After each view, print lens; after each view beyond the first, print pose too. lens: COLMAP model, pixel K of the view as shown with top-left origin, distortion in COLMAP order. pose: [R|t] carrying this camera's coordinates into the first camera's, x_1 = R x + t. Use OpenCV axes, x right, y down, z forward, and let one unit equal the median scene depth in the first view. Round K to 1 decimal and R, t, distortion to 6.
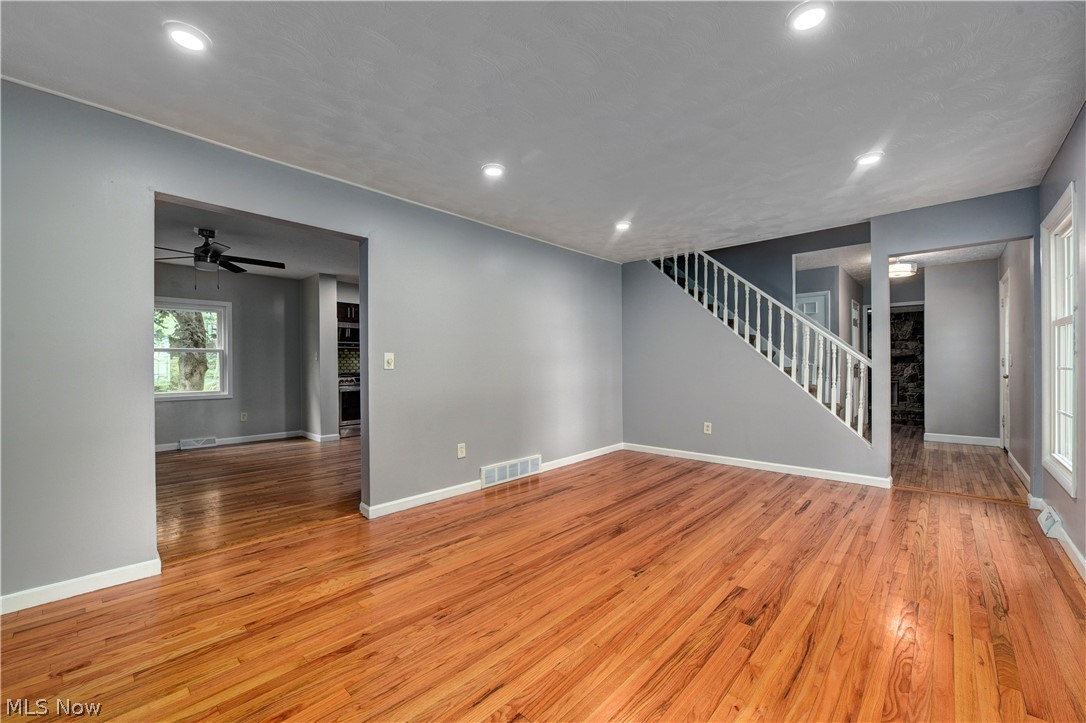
lens RADIAL K [[434.3, 0, 543.3], [0, 434.3, 361.4], [0, 0, 1]] dist [-0.006219, -0.000579]
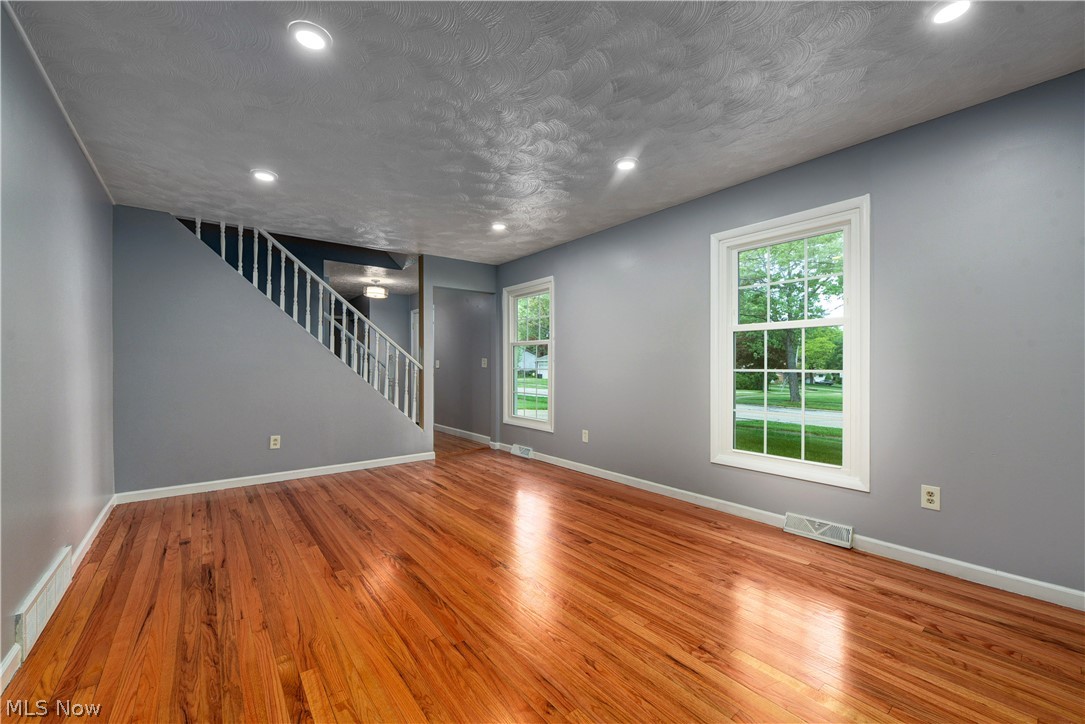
lens RADIAL K [[433.9, 0, 547.4], [0, 433.9, 359.5], [0, 0, 1]] dist [-0.006219, -0.000579]
pose [[0.154980, 0.017265, 0.987767, -0.585777], [-0.003577, 0.999851, -0.016915, 0.007873], [-0.987911, -0.000912, 0.155019, 0.535937]]
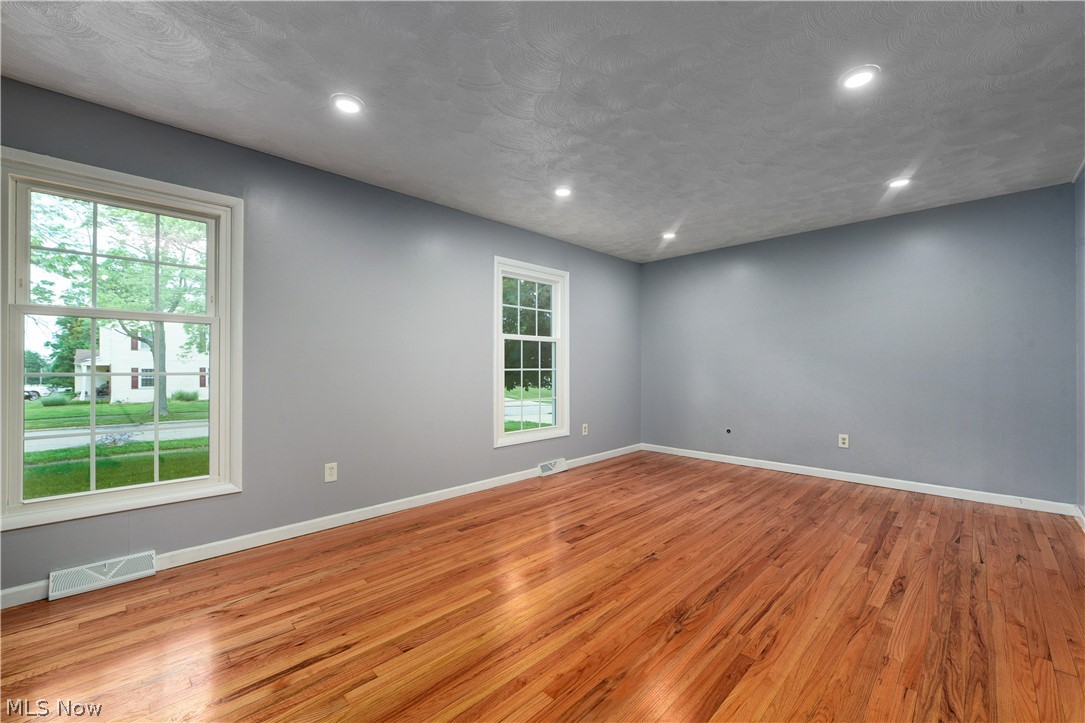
lens RADIAL K [[433.9, 0, 538.2], [0, 433.9, 368.3], [0, 0, 1]] dist [-0.006219, -0.000579]
pose [[-0.998691, 0.005568, 0.050849, 0.325380], [0.005602, 0.999984, 0.000527, 0.009145], [-0.050846, 0.000811, -0.998706, 1.539345]]
